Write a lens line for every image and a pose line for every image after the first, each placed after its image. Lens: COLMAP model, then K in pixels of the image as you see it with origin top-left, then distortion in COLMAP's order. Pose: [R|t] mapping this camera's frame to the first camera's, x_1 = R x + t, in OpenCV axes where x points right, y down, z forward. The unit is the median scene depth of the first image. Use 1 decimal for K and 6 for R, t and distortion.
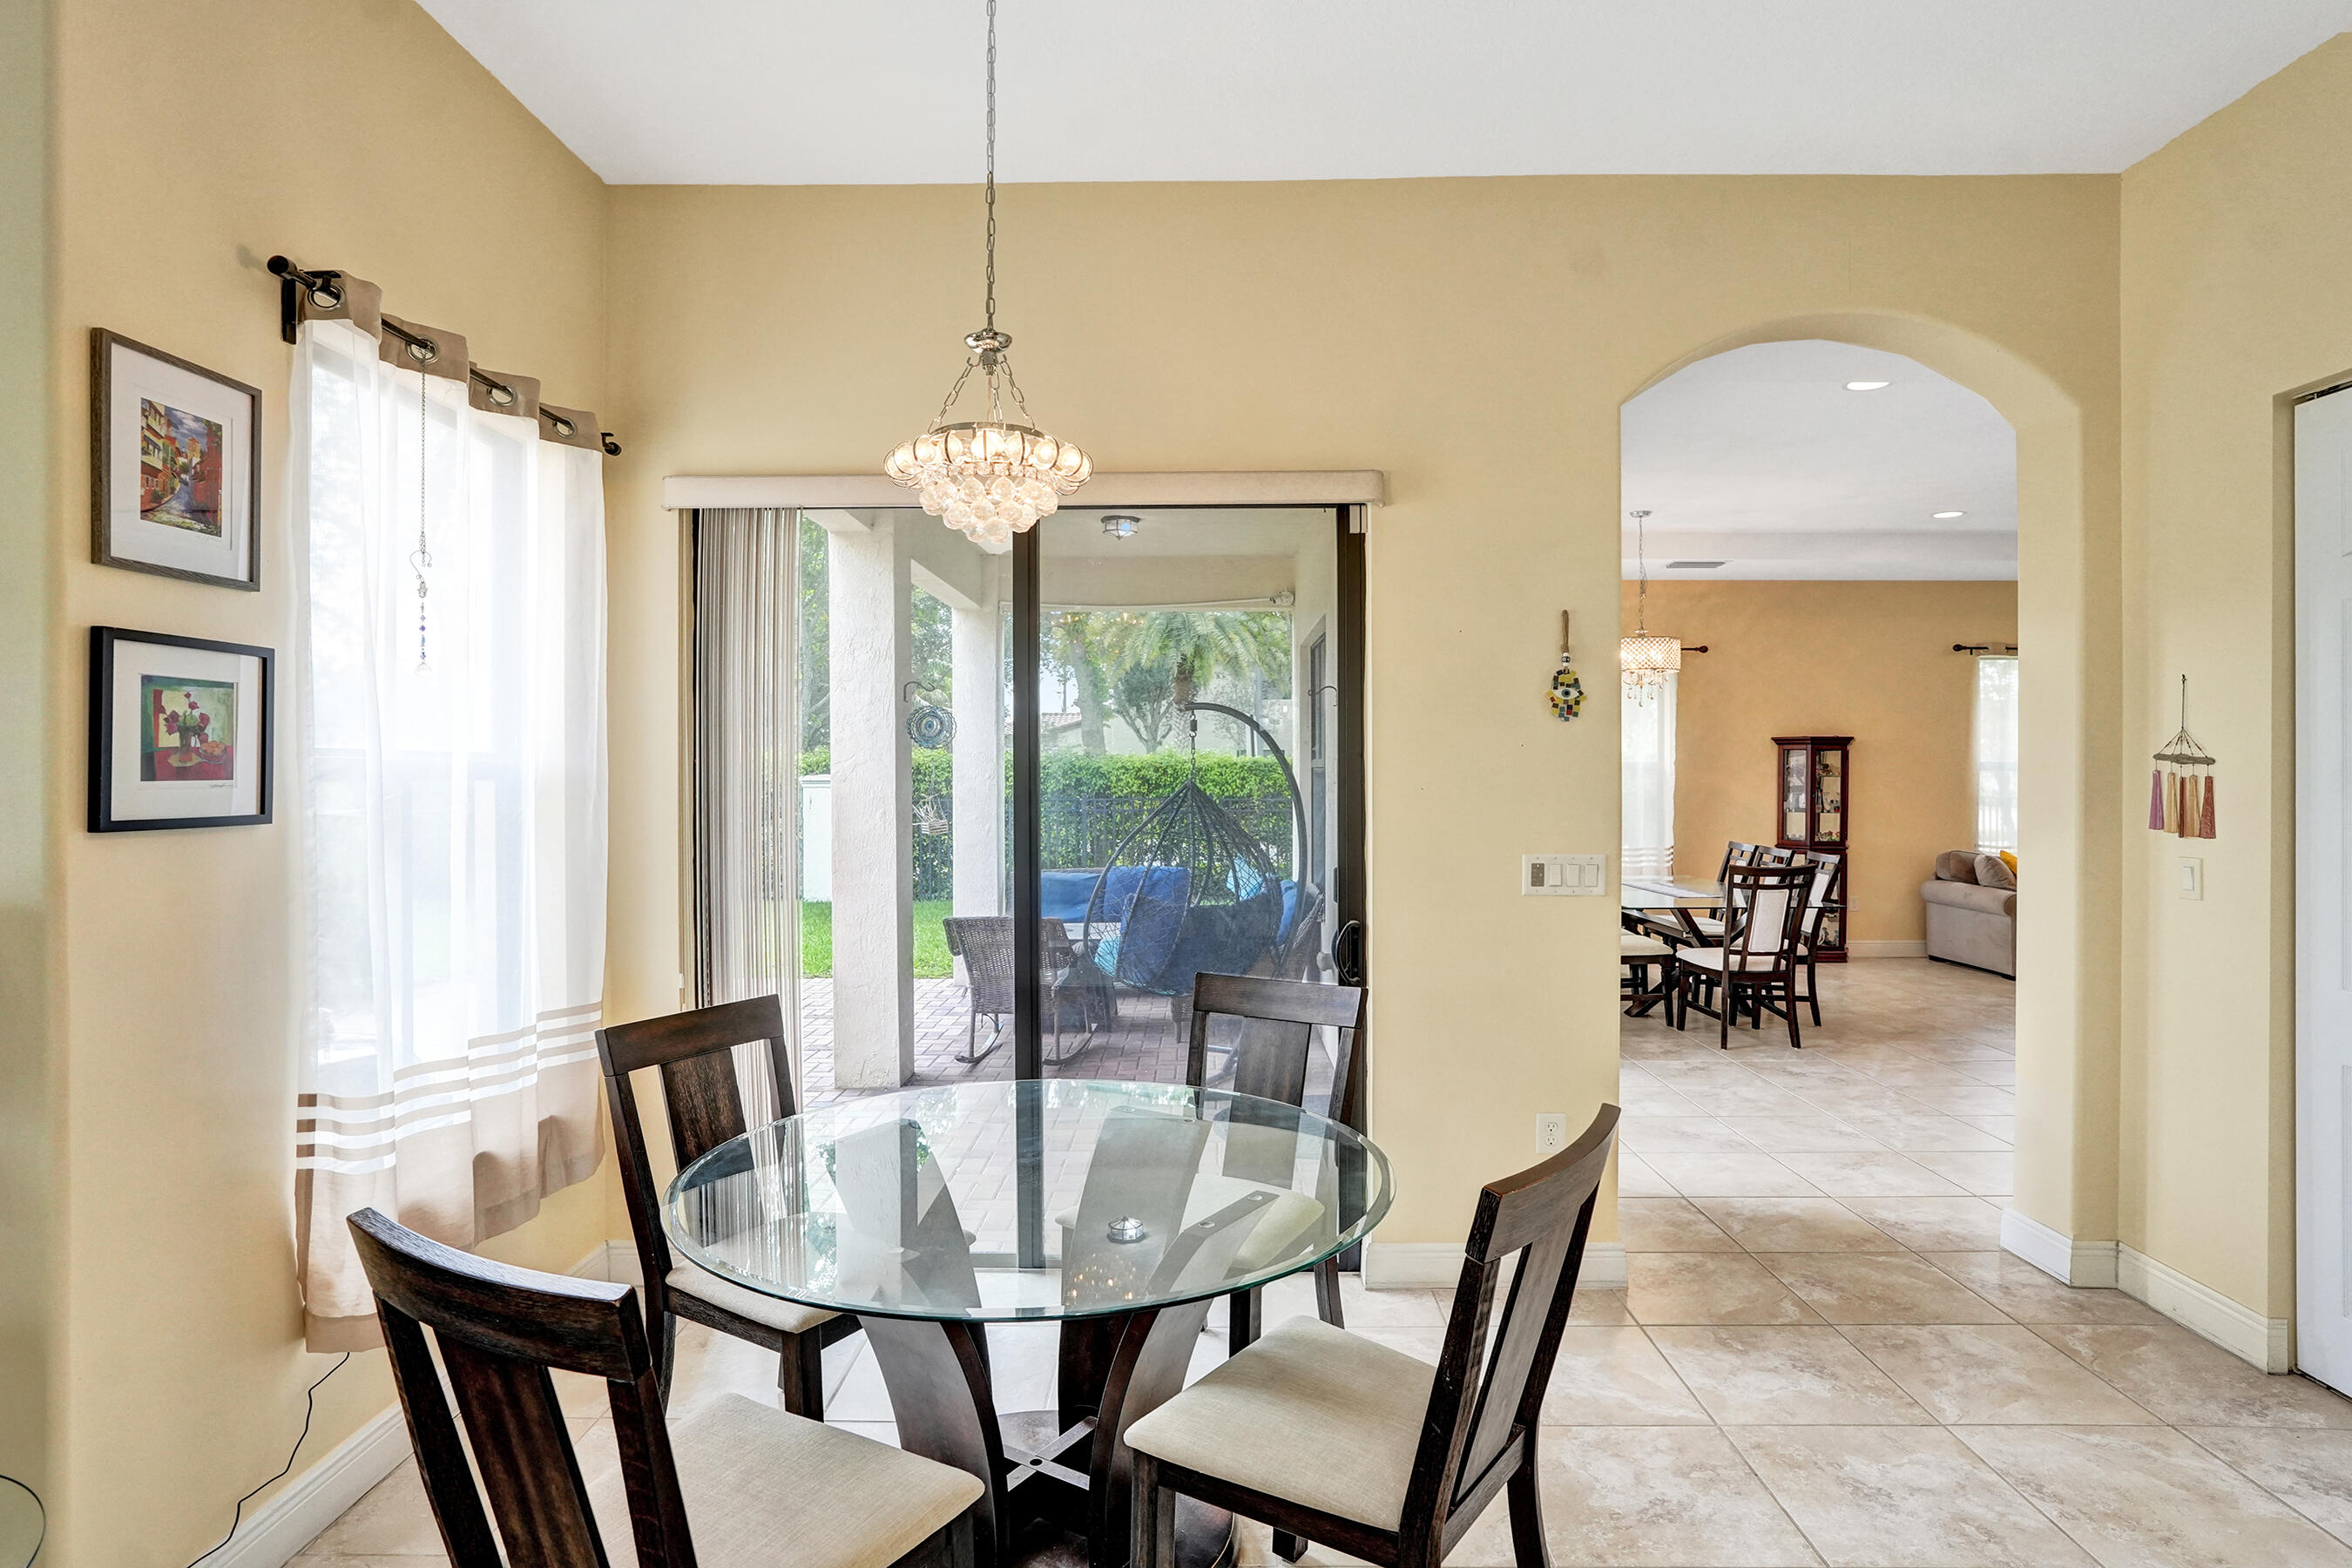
lens RADIAL K [[1267.4, 0, 1179.0], [0, 1267.4, 777.8], [0, 0, 1]] dist [-0.061273, 0.035800]
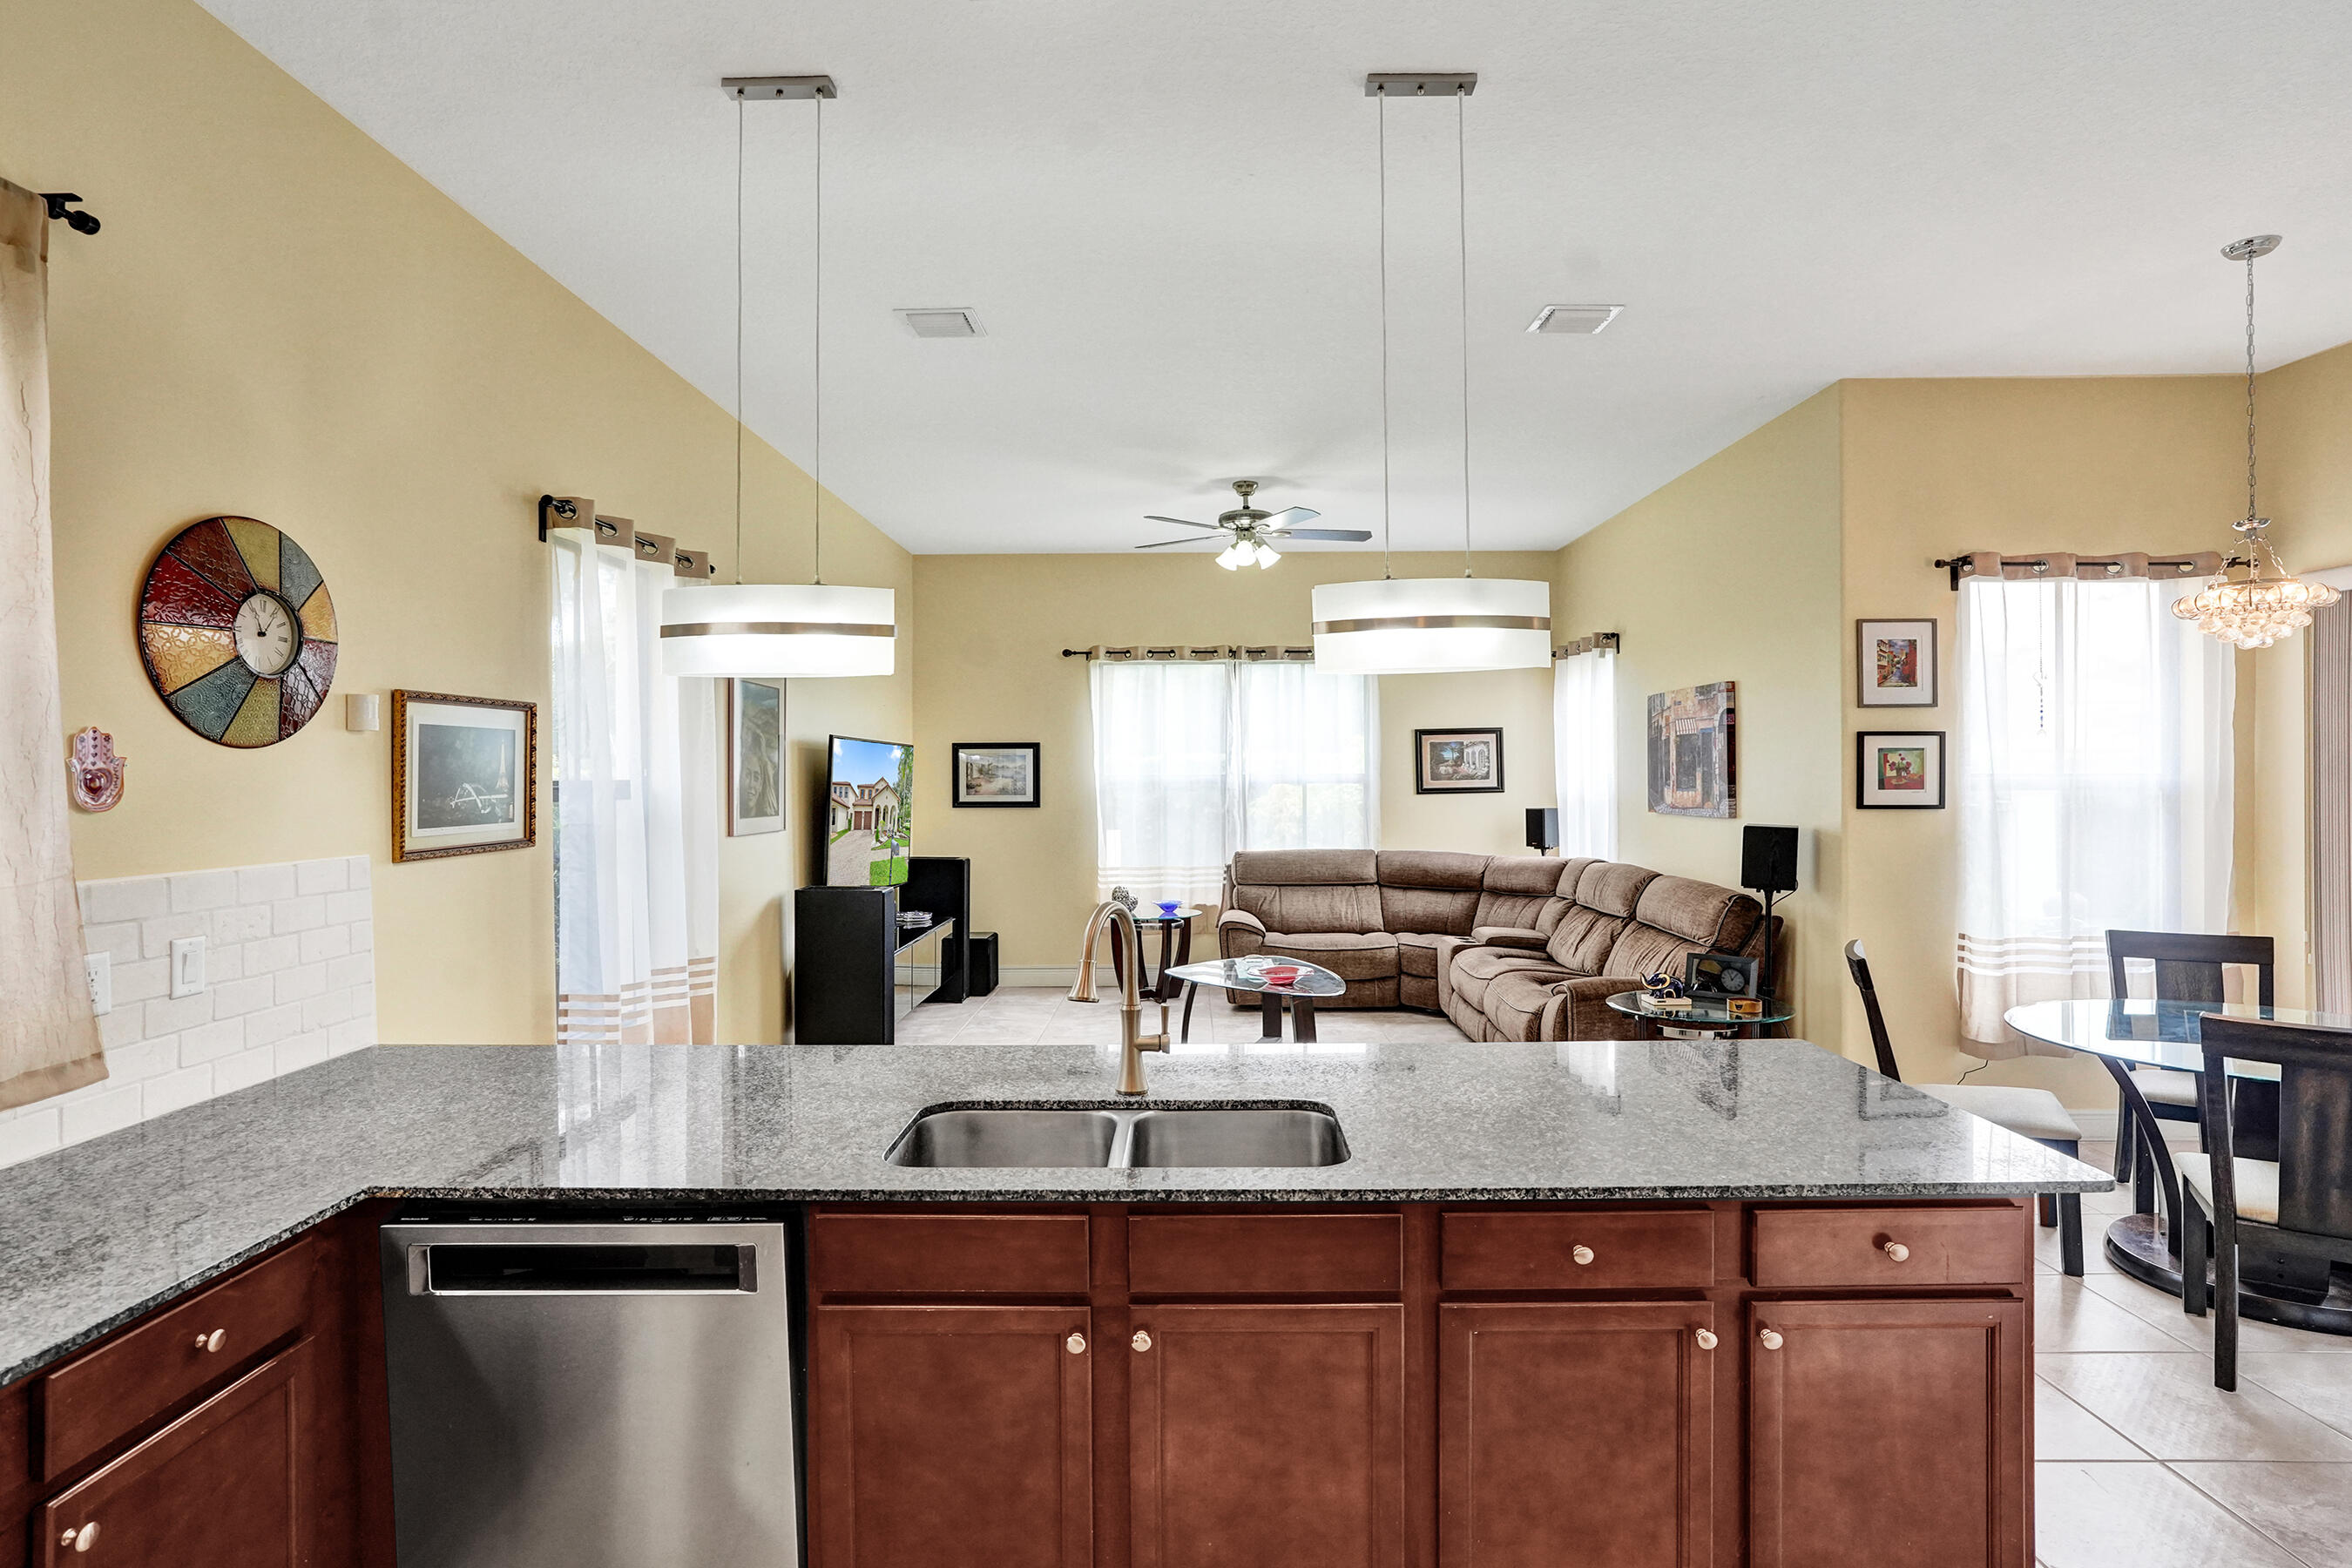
lens RADIAL K [[1246.4, 0, 1176.5], [0, 1246.4, 773.2], [0, 0, 1]] dist [-0.059346, 0.034396]
pose [[0.006690, 0.000851, -0.999977, 1.553455], [0.000118, 1.000000, 0.000852, -0.031516], [0.999978, -0.000124, 0.006689, -0.429538]]
